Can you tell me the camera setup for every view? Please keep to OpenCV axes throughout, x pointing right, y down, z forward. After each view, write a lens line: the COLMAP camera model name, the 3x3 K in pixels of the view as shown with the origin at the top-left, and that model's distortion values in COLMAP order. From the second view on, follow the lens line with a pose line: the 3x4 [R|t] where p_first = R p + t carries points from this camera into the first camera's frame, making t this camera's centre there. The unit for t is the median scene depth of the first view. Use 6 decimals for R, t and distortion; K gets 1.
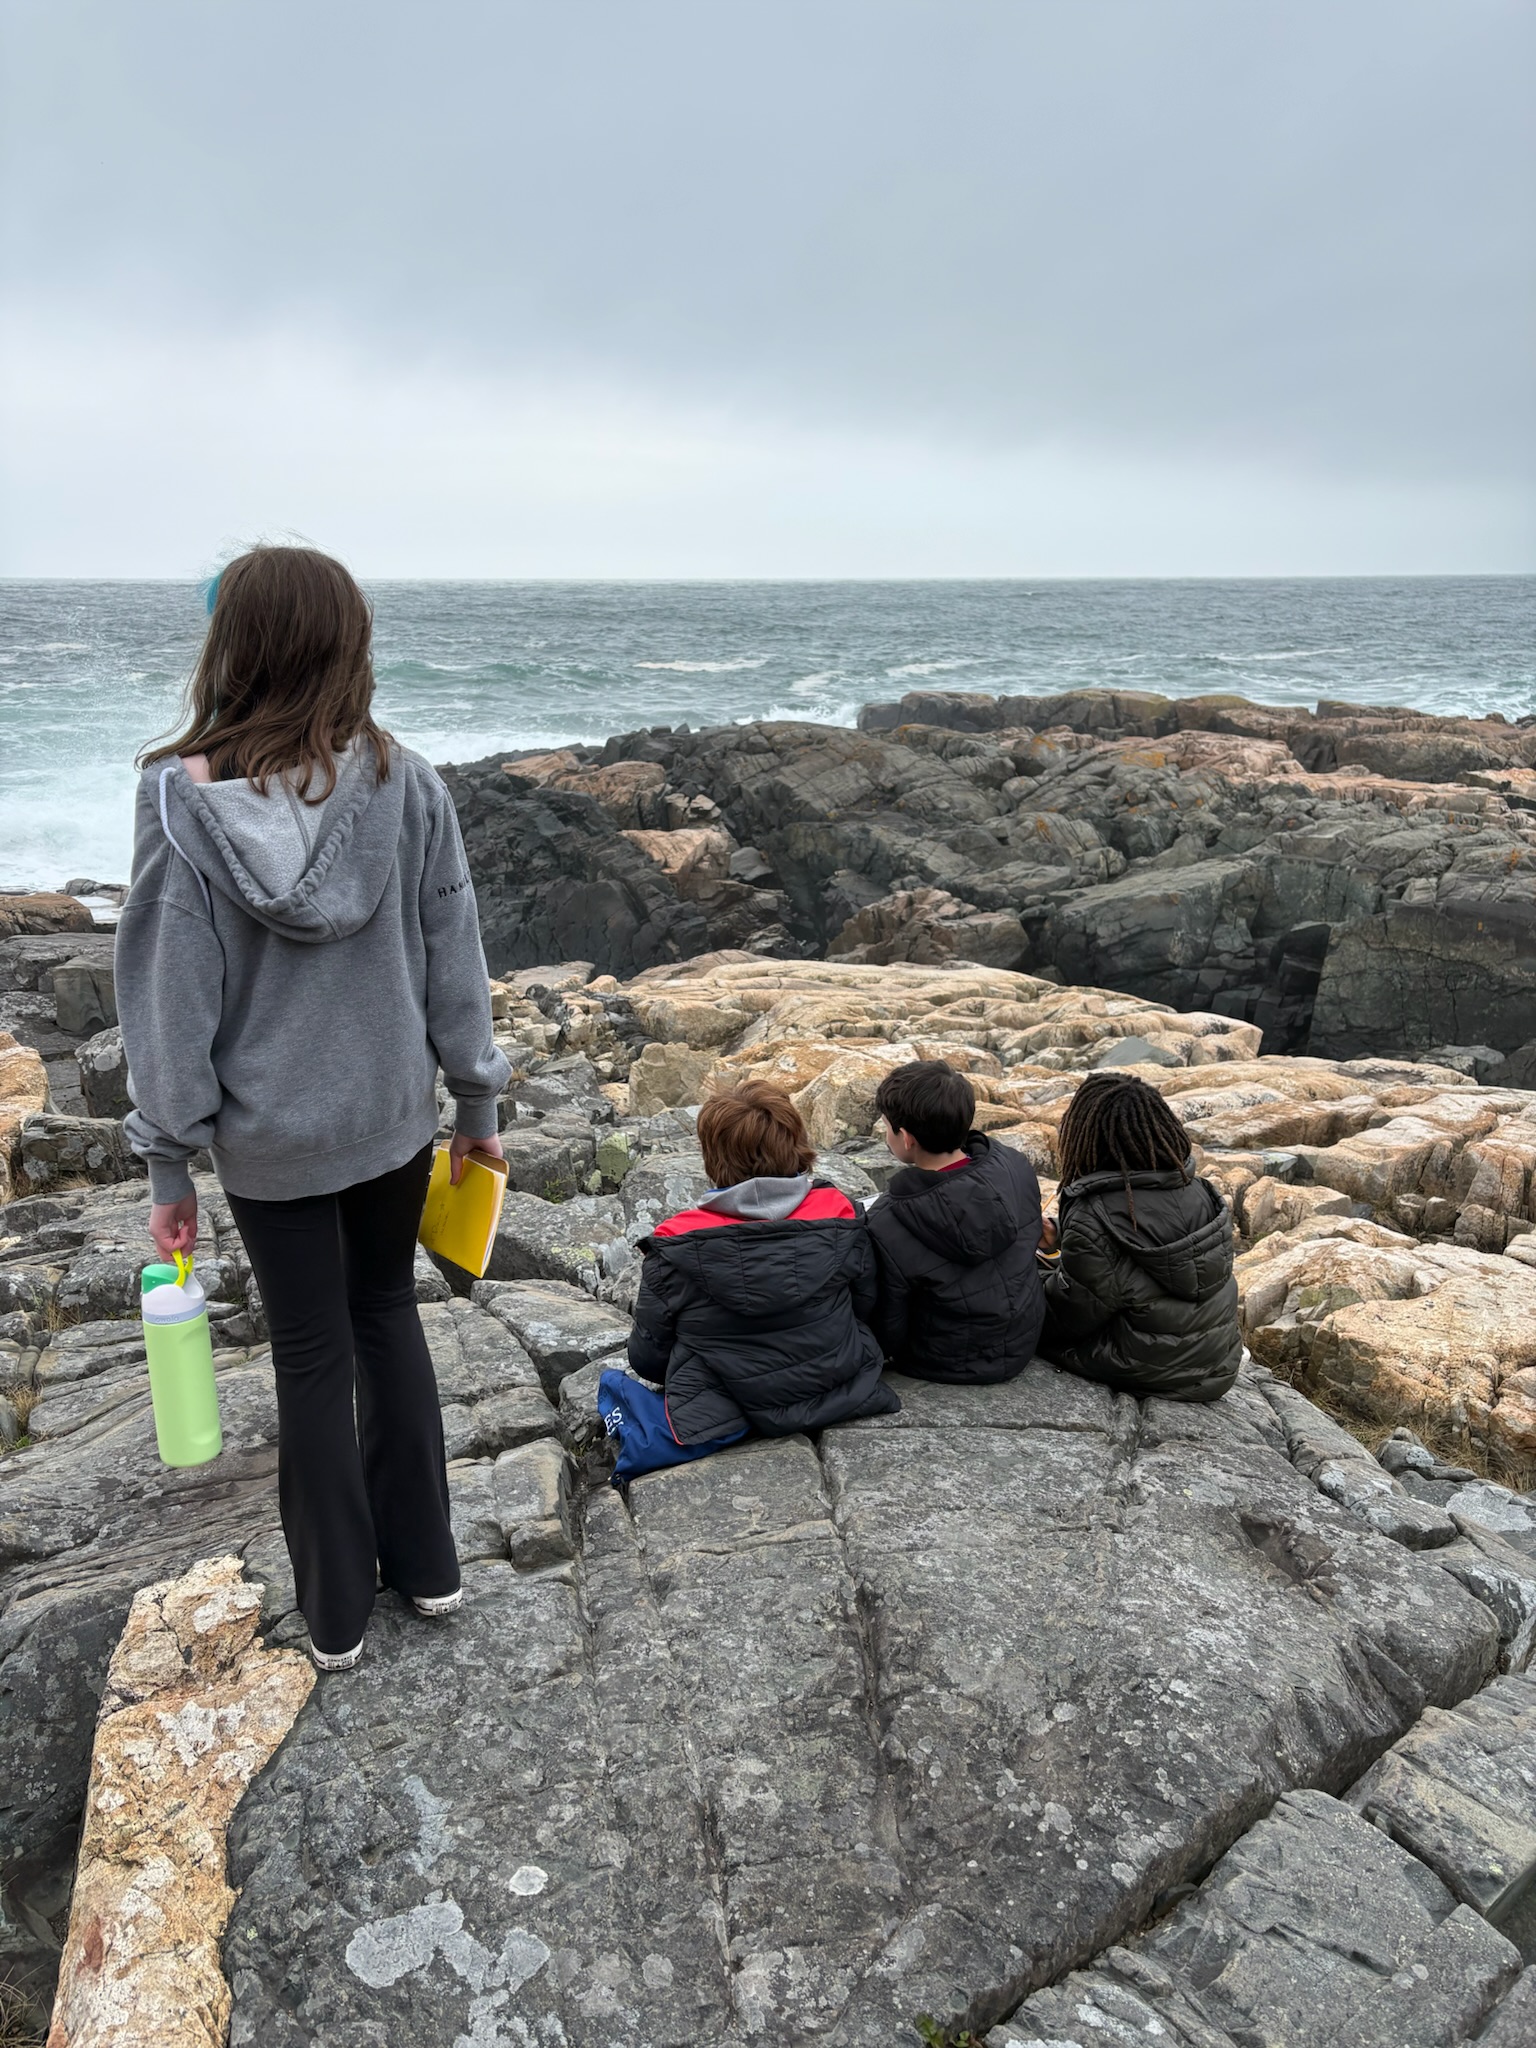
lens RADIAL K [[1558.7, 0, 767.7], [0, 1558.7, 1030.6], [0, 0, 1]] dist [0.045170, 0.001237]
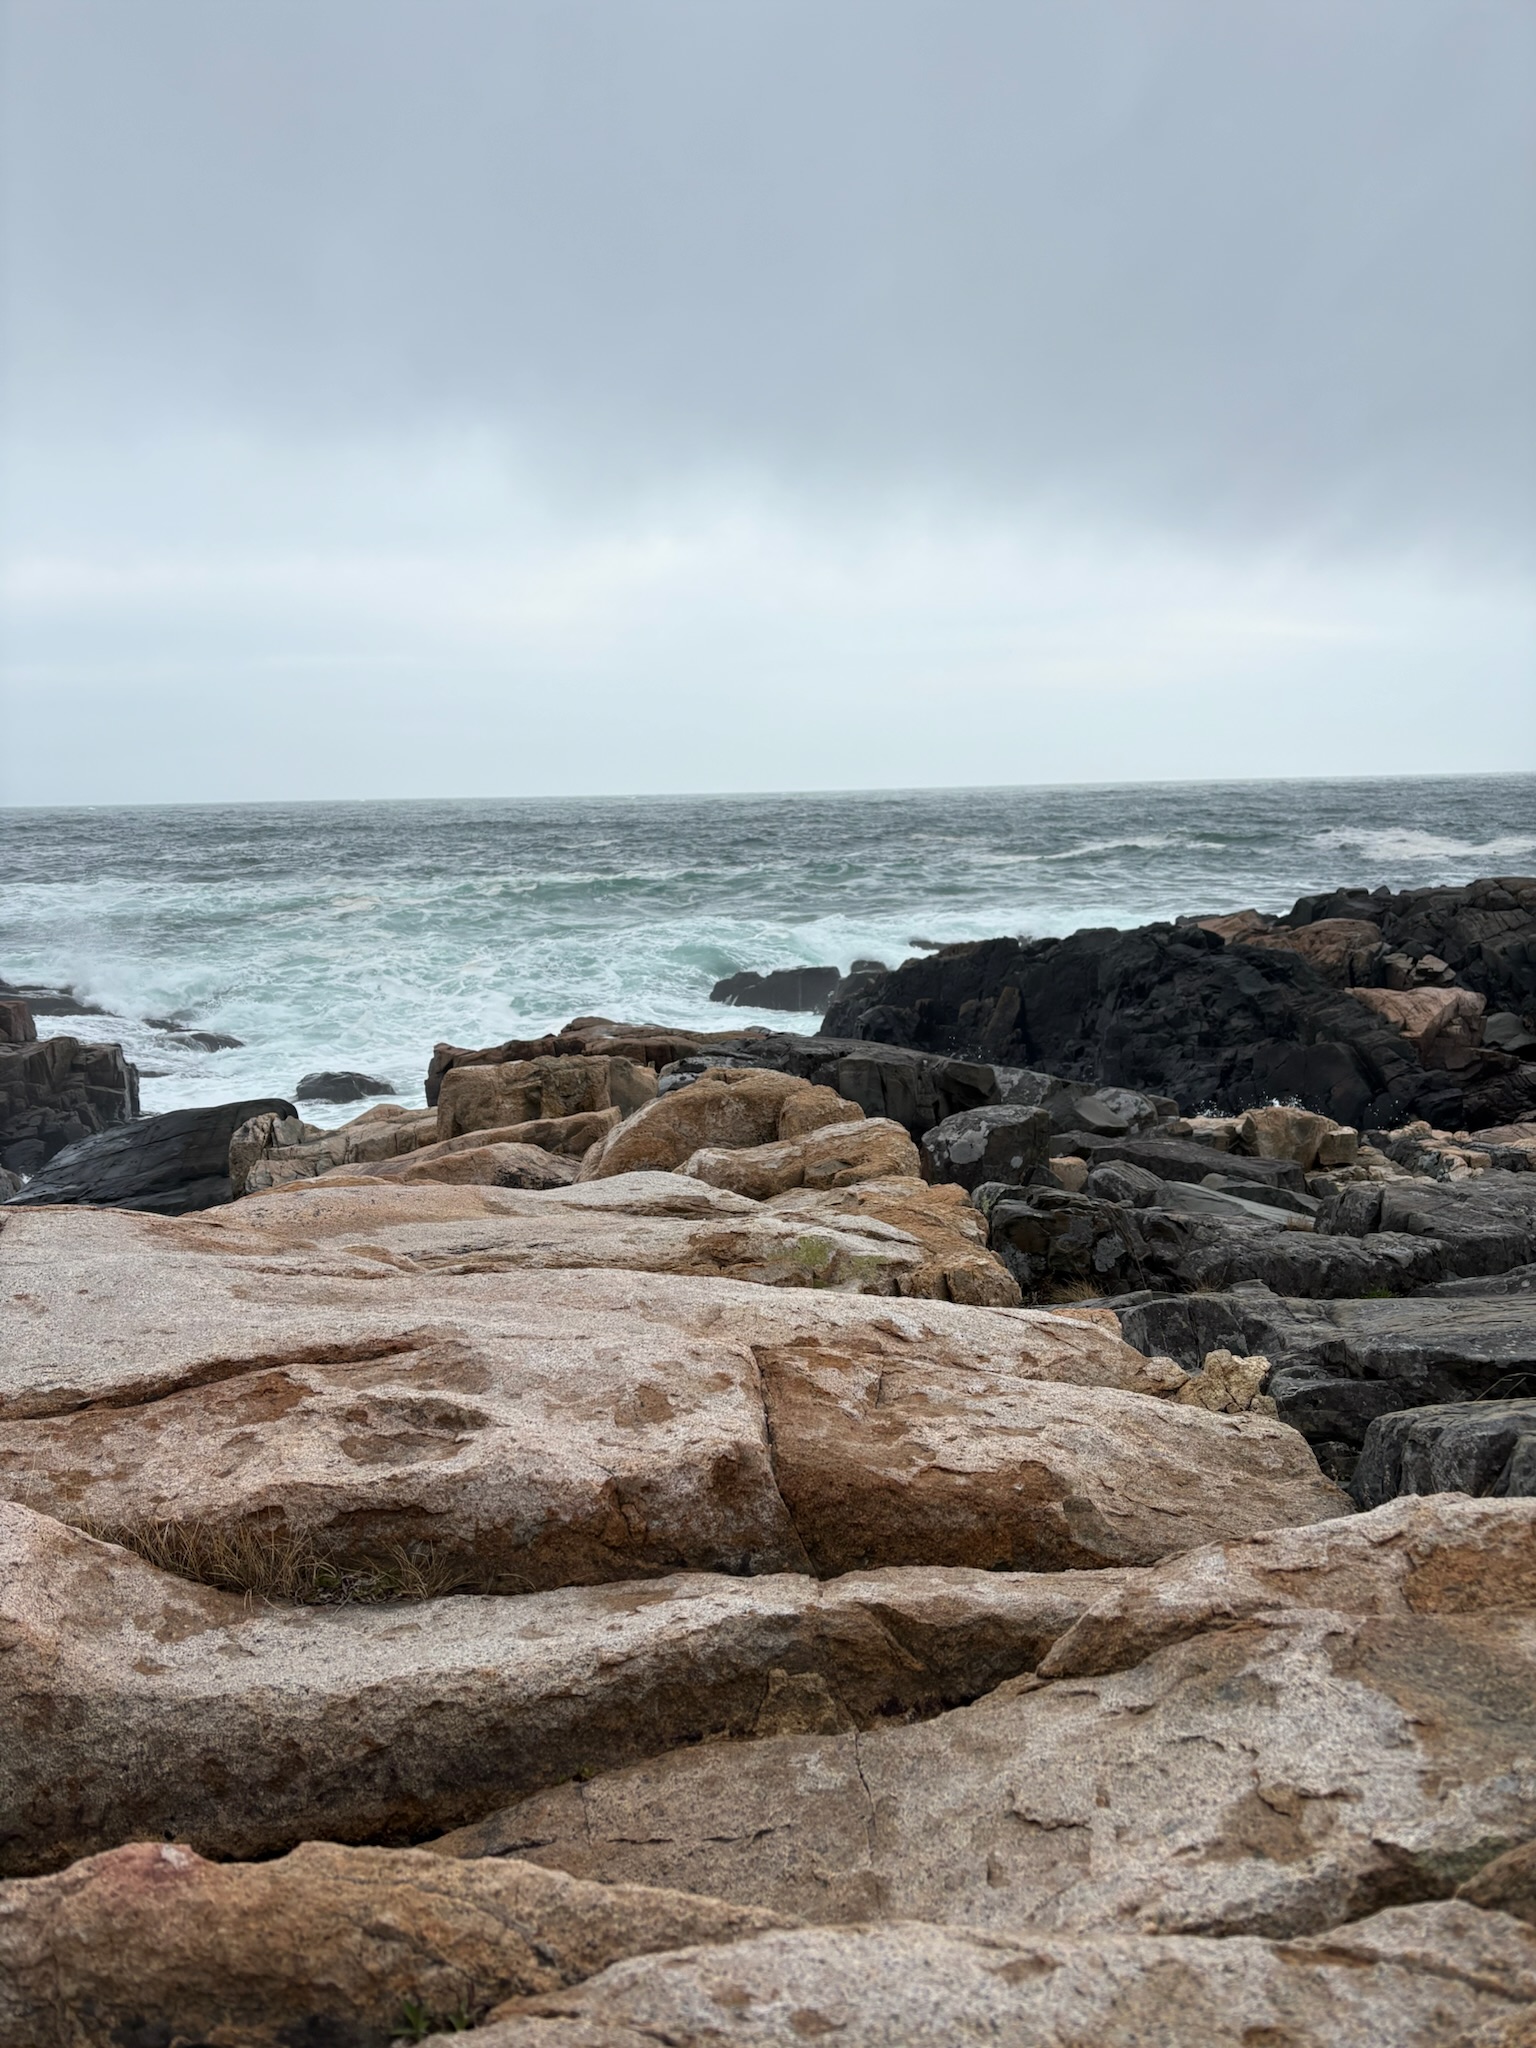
lens RADIAL K [[1558.7, 0, 762.8], [0, 1558.7, 1026.1], [0, 0, 1]] dist [0.045170, 0.001237]
pose [[0.929743, 0.033464, -0.366685, -0.070883], [-0.079834, 0.990493, -0.112027, 0.015238], [0.359450, 0.133430, 0.923576, 0.080093]]
